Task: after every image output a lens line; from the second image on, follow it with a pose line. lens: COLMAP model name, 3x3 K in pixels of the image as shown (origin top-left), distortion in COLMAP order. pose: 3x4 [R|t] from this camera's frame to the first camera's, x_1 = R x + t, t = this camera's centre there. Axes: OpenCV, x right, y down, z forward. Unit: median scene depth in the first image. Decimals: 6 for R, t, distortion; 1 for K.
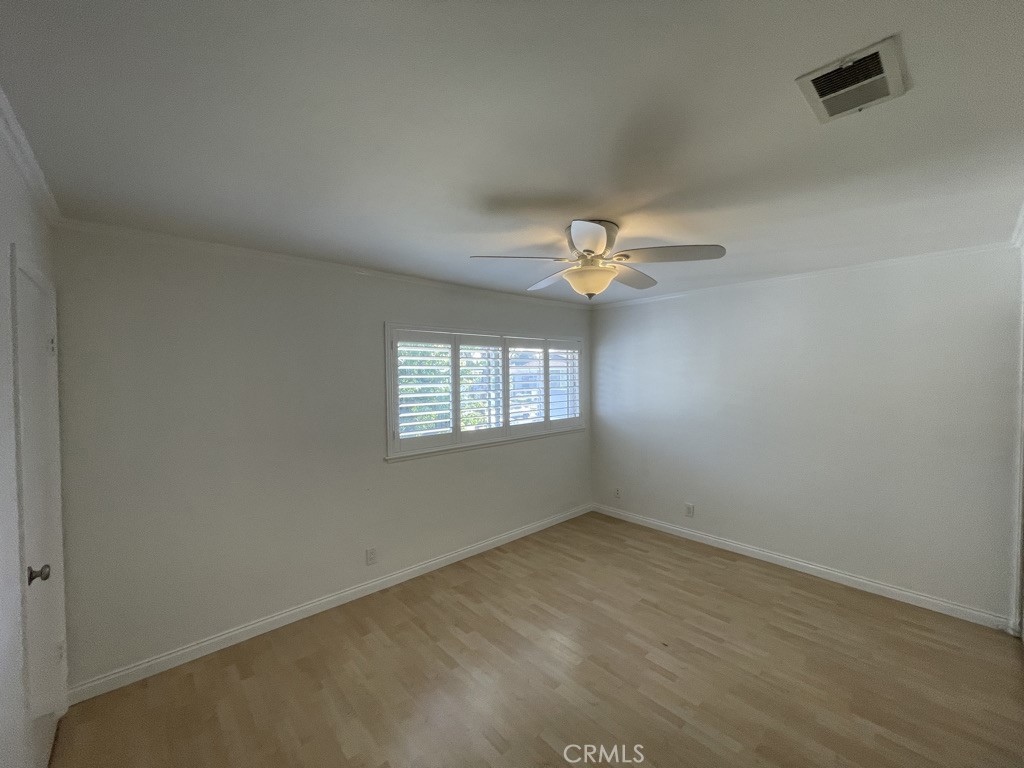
lens RADIAL K [[411.5, 0, 506.4], [0, 411.5, 384.7], [0, 0, 1]] dist [-0.002770, 0.000295]
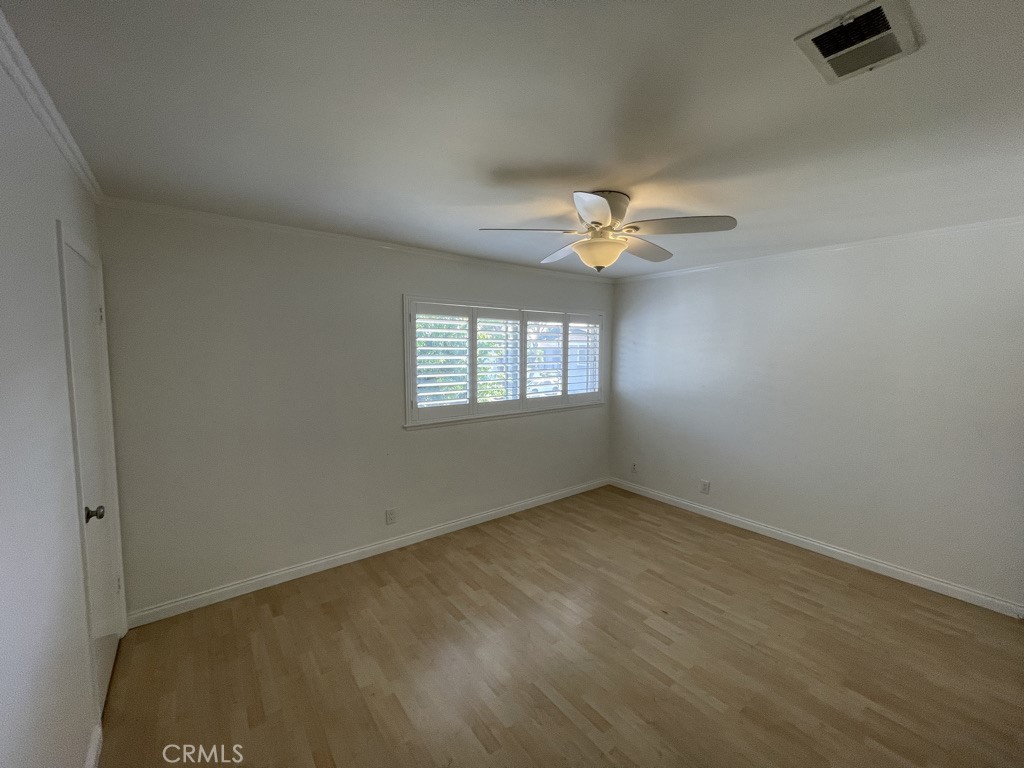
lens RADIAL K [[411.5, 0, 506.4], [0, 411.5, 384.7], [0, 0, 1]] dist [-0.002770, 0.000295]
pose [[0.996980, 0.021971, -0.074488, 0.048776], [-0.017288, 0.997868, 0.062939, 0.004262], [0.075712, -0.061461, 0.995234, -0.020484]]
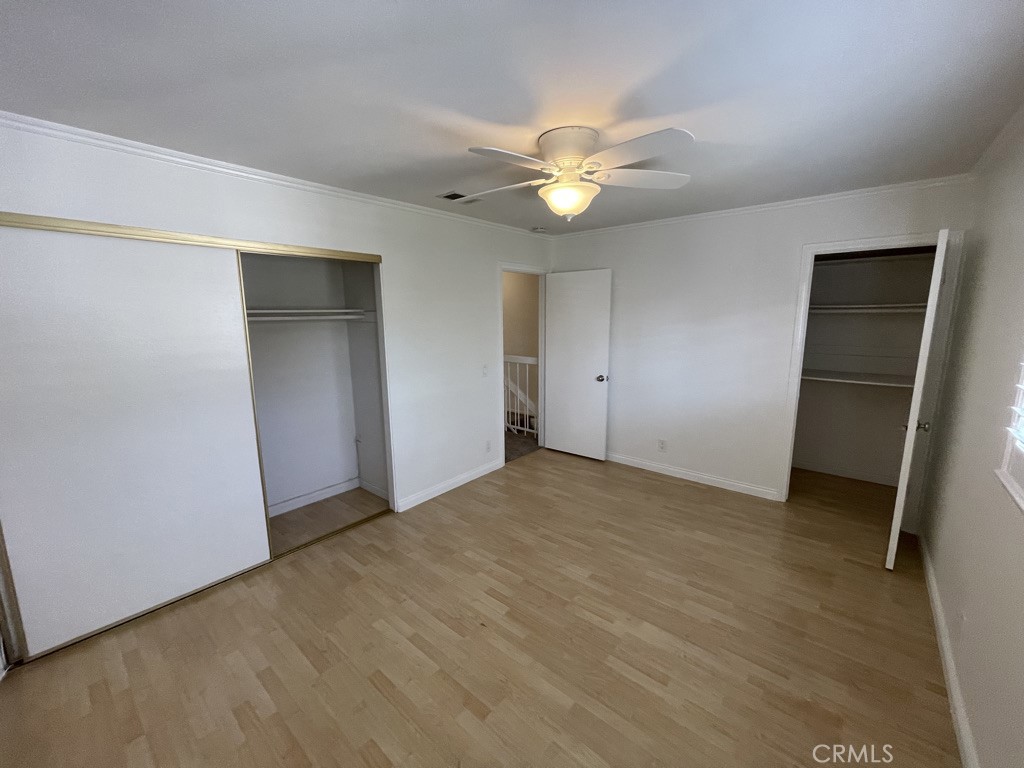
lens RADIAL K [[409.7, 0, 509.9], [0, 409.7, 385.4], [0, 0, 1]] dist [-0.000465, -0.000052]
pose [[-0.989995, 0.045398, -0.133603, 0.385245], [0.016829, 0.978061, 0.207637, -0.034293], [0.140098, 0.203311, -0.969039, 1.587837]]
